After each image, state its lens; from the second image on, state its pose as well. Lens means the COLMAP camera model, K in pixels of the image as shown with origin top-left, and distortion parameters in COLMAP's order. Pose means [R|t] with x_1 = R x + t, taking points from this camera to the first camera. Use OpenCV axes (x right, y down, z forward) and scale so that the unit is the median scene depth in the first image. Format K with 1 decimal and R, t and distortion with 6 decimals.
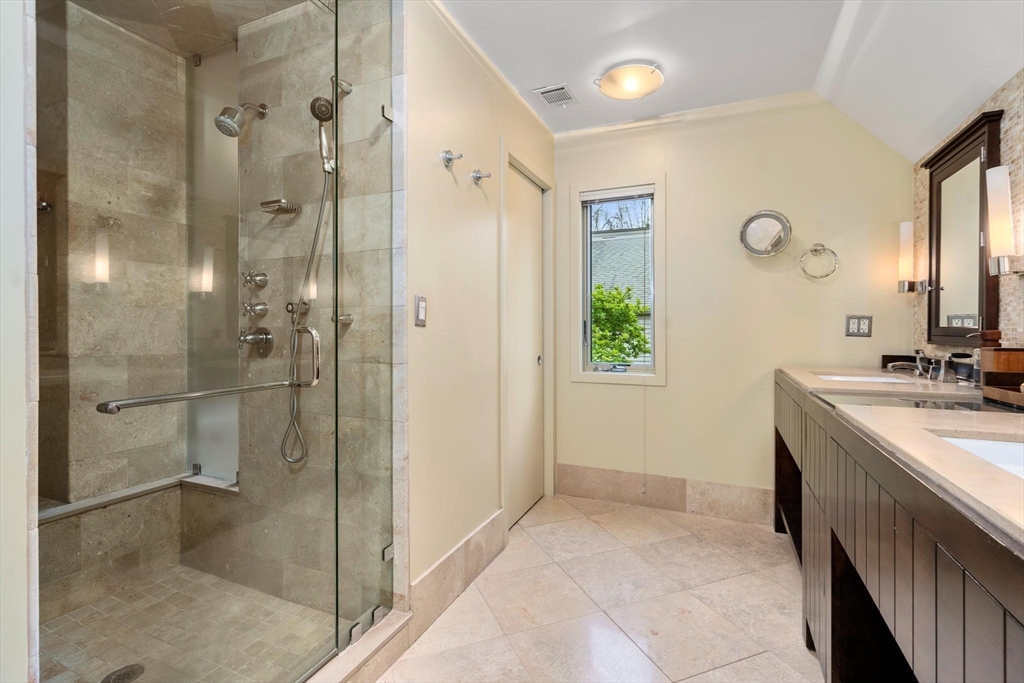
lens RADIAL K [[475.9, 0, 512.5], [0, 475.9, 333.1], [0, 0, 1]] dist [-0.004217, 0.000691]
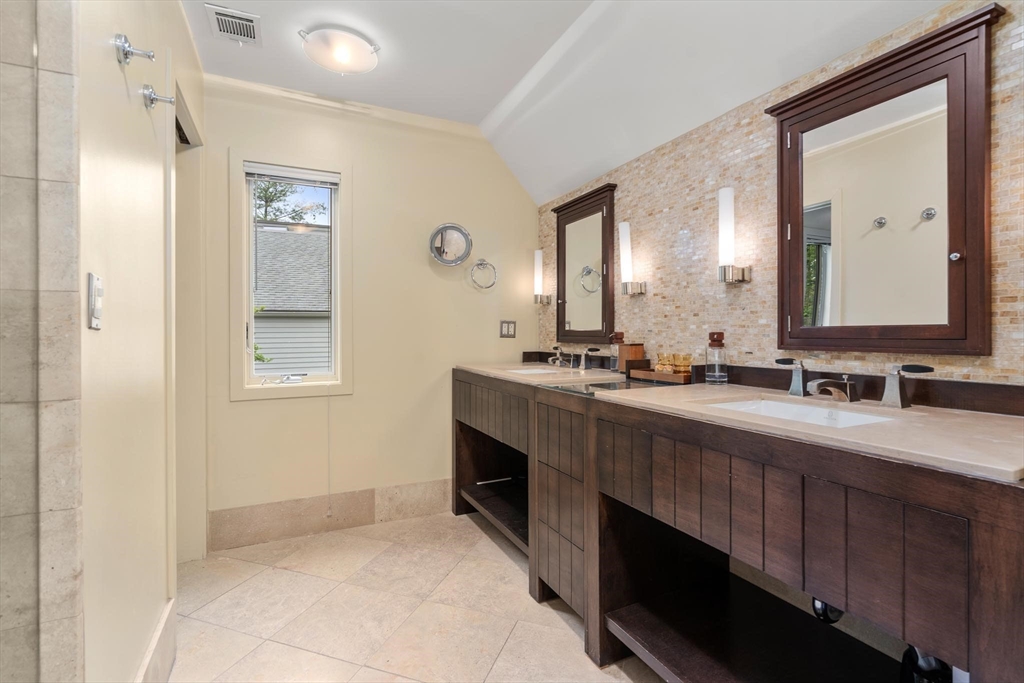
lens RADIAL K [[475.9, 0, 512.5], [0, 475.9, 333.1], [0, 0, 1]] dist [-0.004217, 0.000691]
pose [[0.650049, -0.006239, 0.759866, -0.212891], [0.011695, 0.999930, -0.001796, -0.002425], [-0.759802, 0.010054, 0.650077, 0.187614]]
